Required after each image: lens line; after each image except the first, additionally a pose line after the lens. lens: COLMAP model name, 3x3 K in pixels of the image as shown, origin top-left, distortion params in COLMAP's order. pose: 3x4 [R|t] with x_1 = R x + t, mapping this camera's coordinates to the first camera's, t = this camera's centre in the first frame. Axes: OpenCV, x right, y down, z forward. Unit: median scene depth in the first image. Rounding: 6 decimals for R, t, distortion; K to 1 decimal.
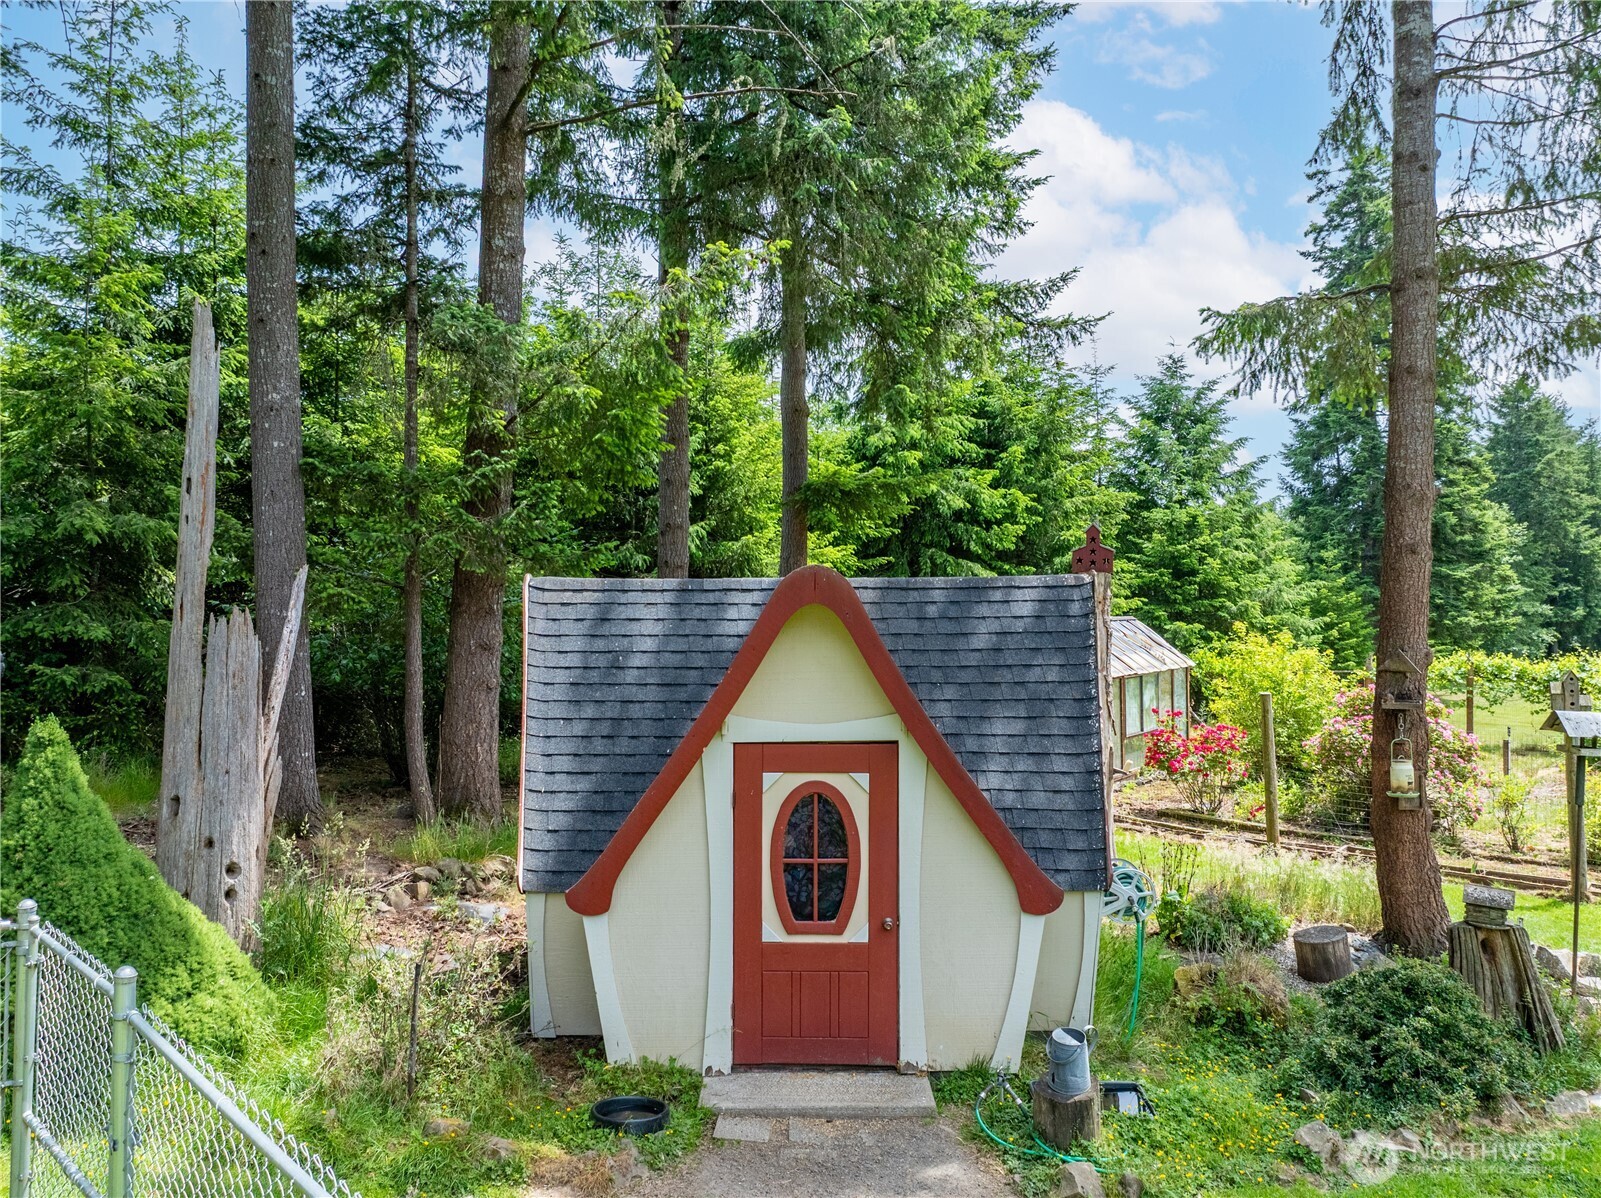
lens RADIAL K [[1138.4, 0, 823.3], [0, 1138.4, 594.1], [0, 0, 1]] dist [-0.024658, -0.003371]
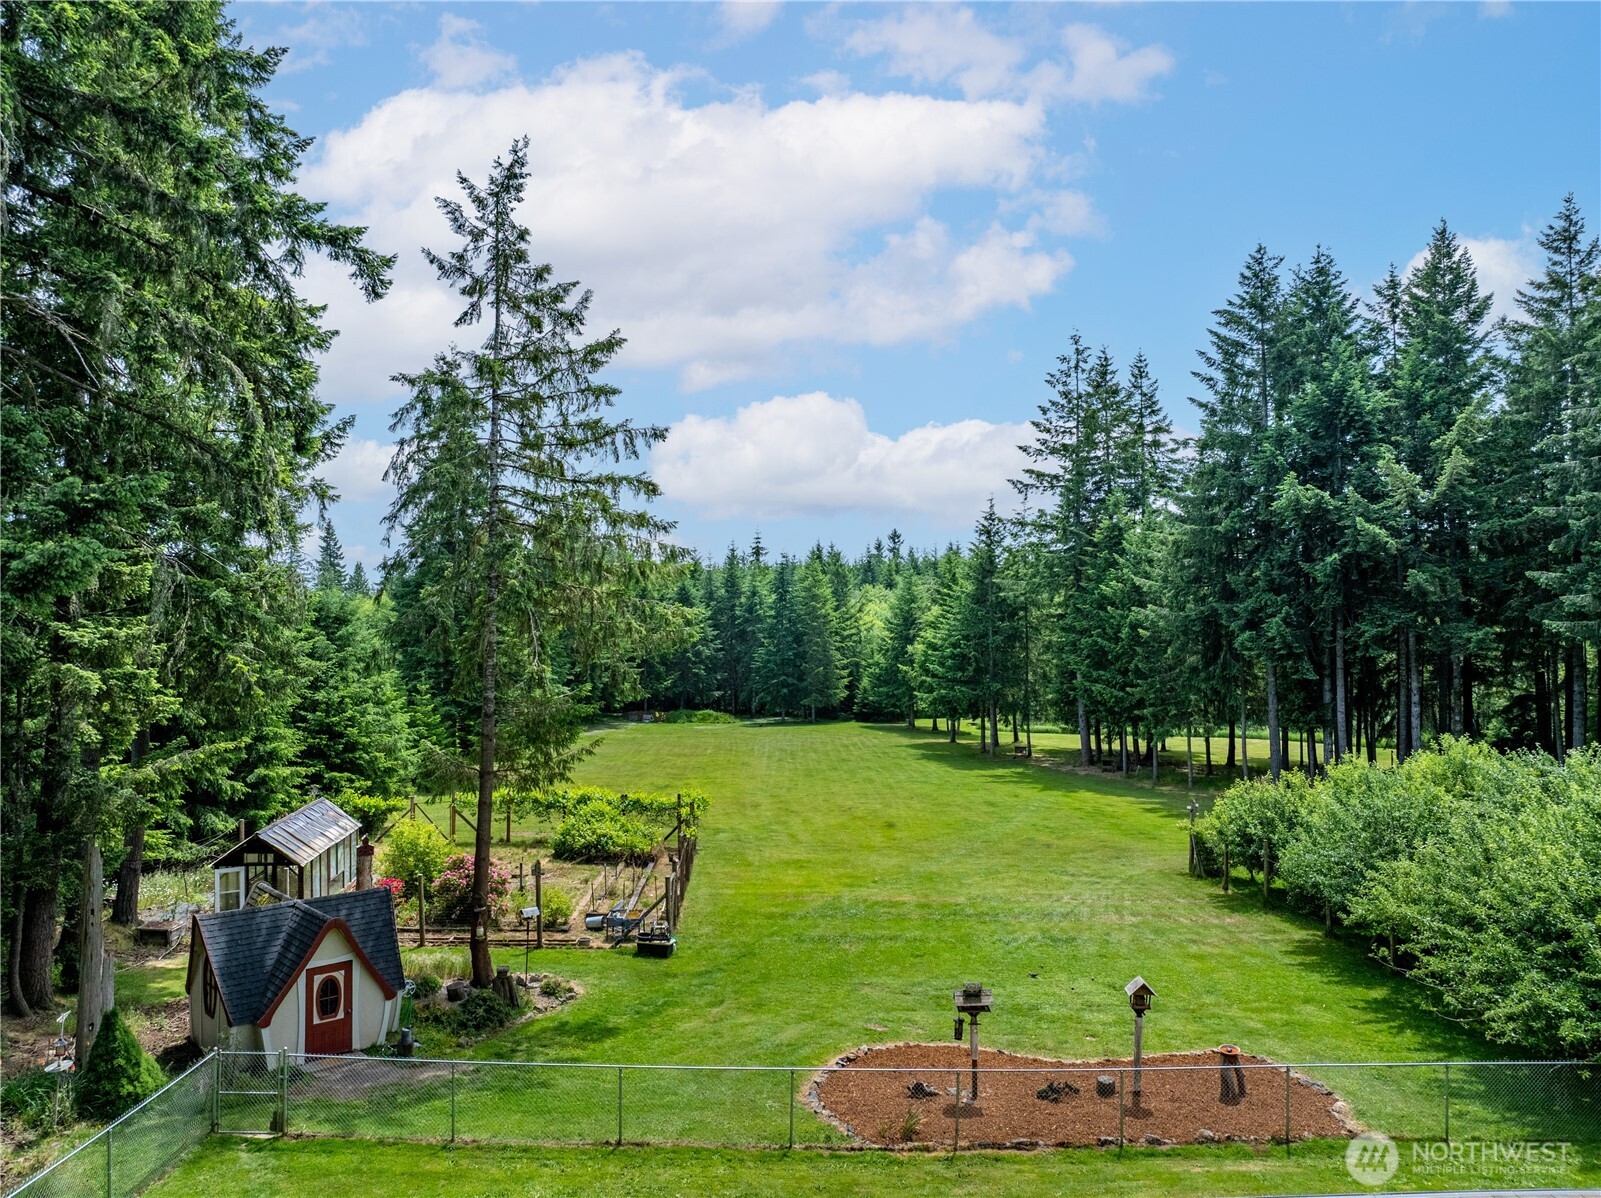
lens RADIAL K [[1096.5, 0, 807.8], [0, 1096.5, 598.7], [0, 0, 1]] dist [-0.047985, -0.004296]
pose [[0.712905, 0.030280, 0.700607, -0.781733], [-0.014942, 0.999496, -0.027994, -0.547852], [-0.701101, 0.009489, 0.712998, -1.434436]]
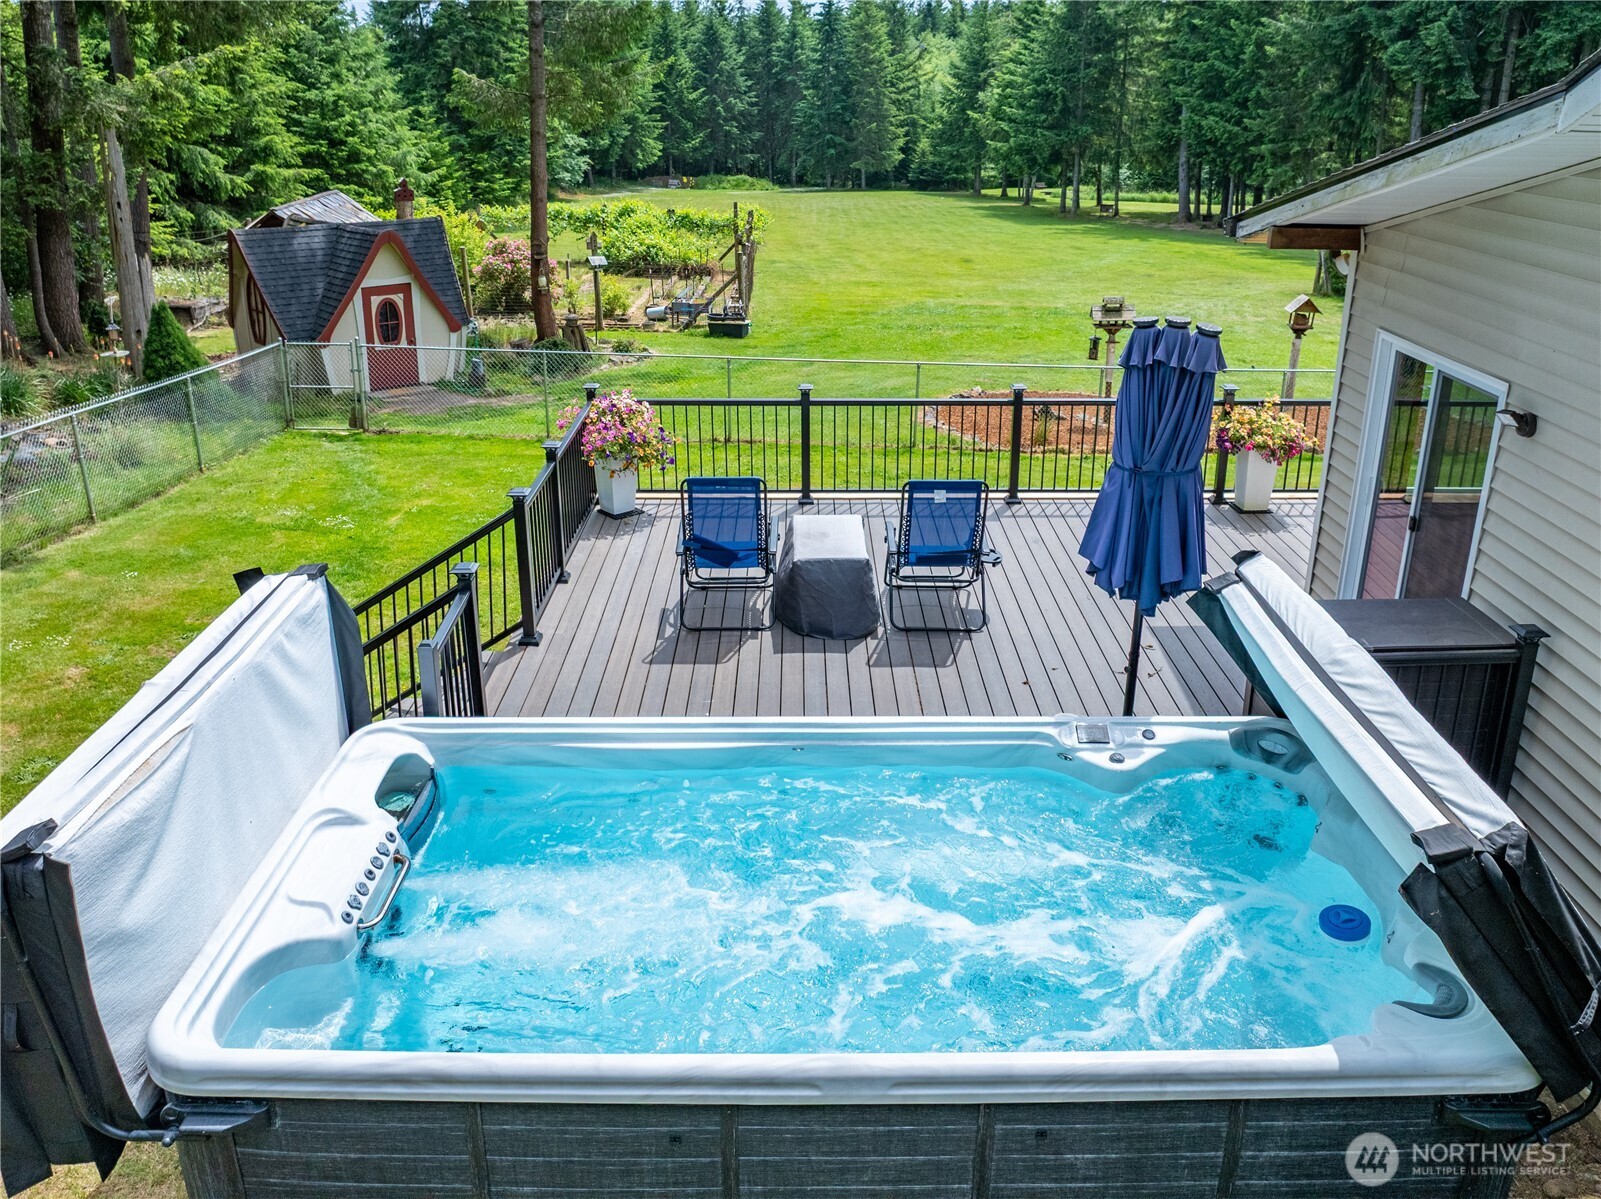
lens RADIAL K [[1219.6, 0, 821.3], [0, 1219.6, 528.2], [0, 0, 1]] dist [-0.054946, -0.005143]
pose [[0.727170, -0.212384, 0.652776, -0.855238], [-0.019184, 0.944276, 0.328595, -0.211150], [-0.686189, -0.251467, 0.682575, -1.338717]]
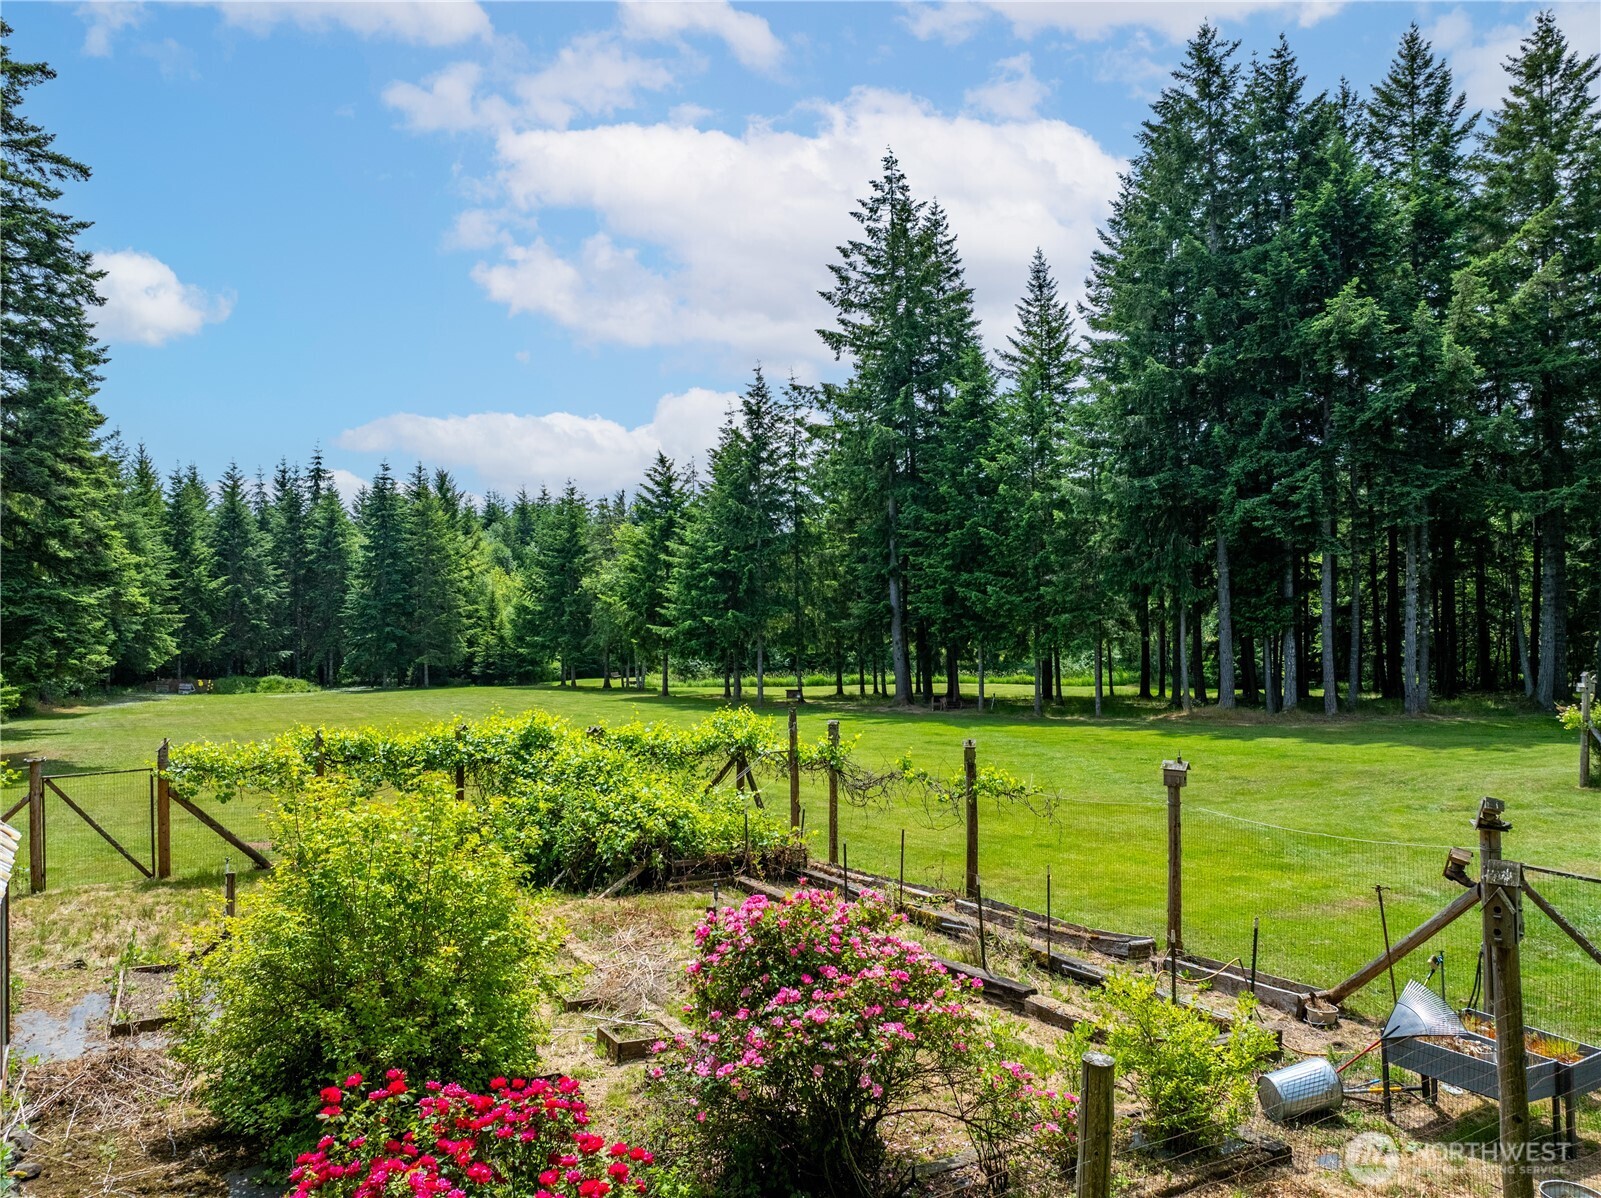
lens RADIAL K [[1138.4, 0, 823.3], [0, 1138.4, 594.1], [0, 0, 1]] dist [-0.024658, -0.003371]
pose [[0.343205, 0.020052, 0.939046, 0.069013], [-0.007719, 0.999799, -0.018528, -0.055606], [-0.939229, -0.000890, 0.343291, 1.275013]]
